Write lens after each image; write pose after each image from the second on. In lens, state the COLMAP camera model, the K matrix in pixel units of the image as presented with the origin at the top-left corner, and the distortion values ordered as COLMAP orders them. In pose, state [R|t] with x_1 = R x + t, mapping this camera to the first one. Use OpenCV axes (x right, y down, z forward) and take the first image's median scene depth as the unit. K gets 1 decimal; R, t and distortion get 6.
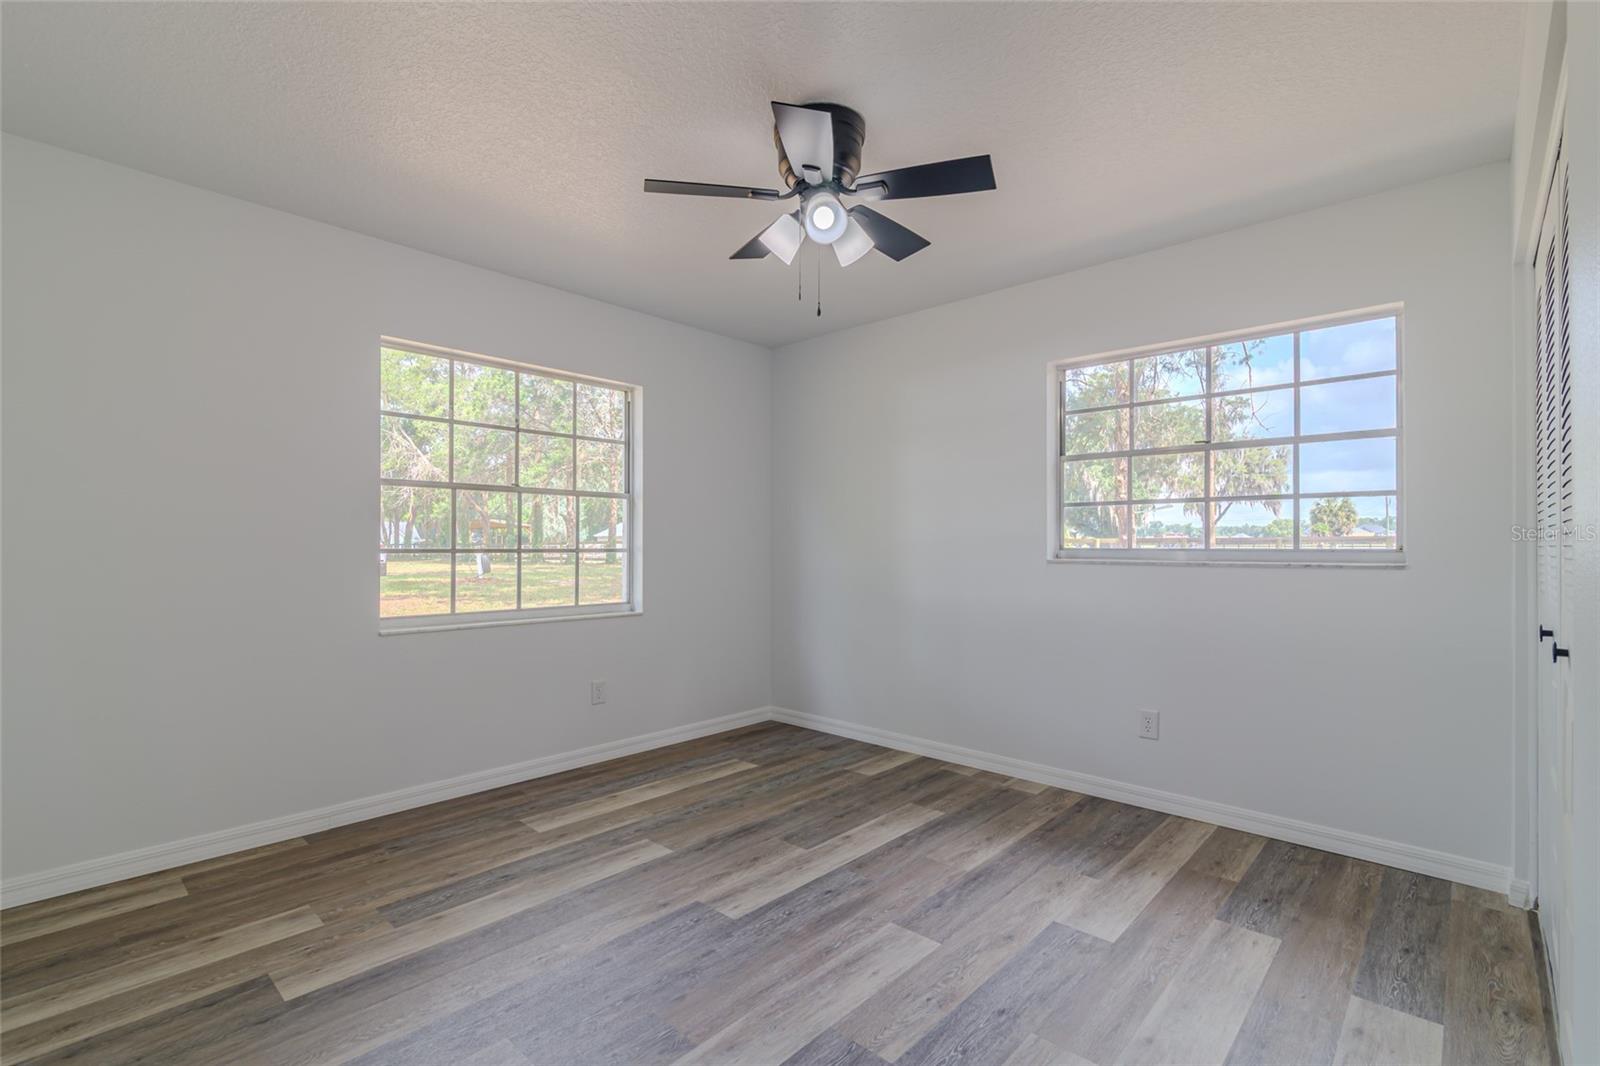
lens RADIAL K [[731.2, 0, 804.2], [0, 731.2, 540.1], [0, 0, 1]] dist [-0.002681, -0.000034]
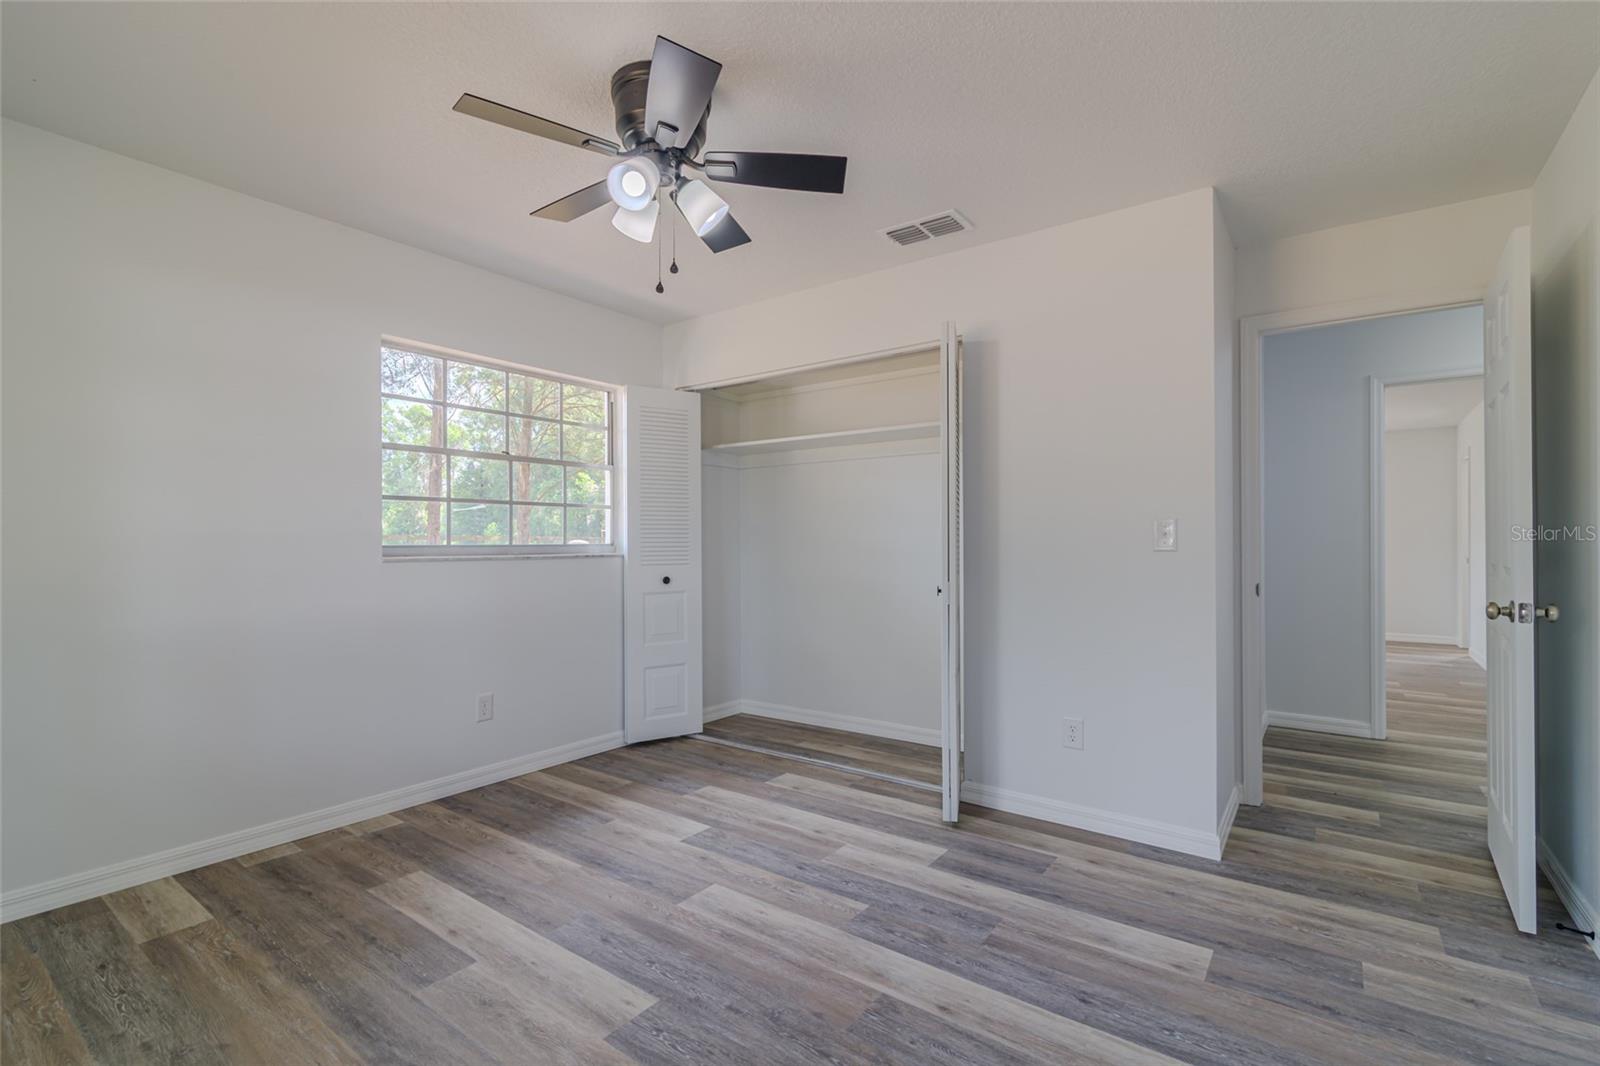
lens RADIAL K [[729.2, 0, 803.3], [0, 729.2, 540.0], [0, 0, 1]] dist [-0.001288, -0.000249]
pose [[-0.105294, -0.004916, 0.994429, -0.723520], [-0.002185, 0.999987, 0.004713, 0.000521], [-0.994439, -0.001676, -0.105304, 0.728321]]
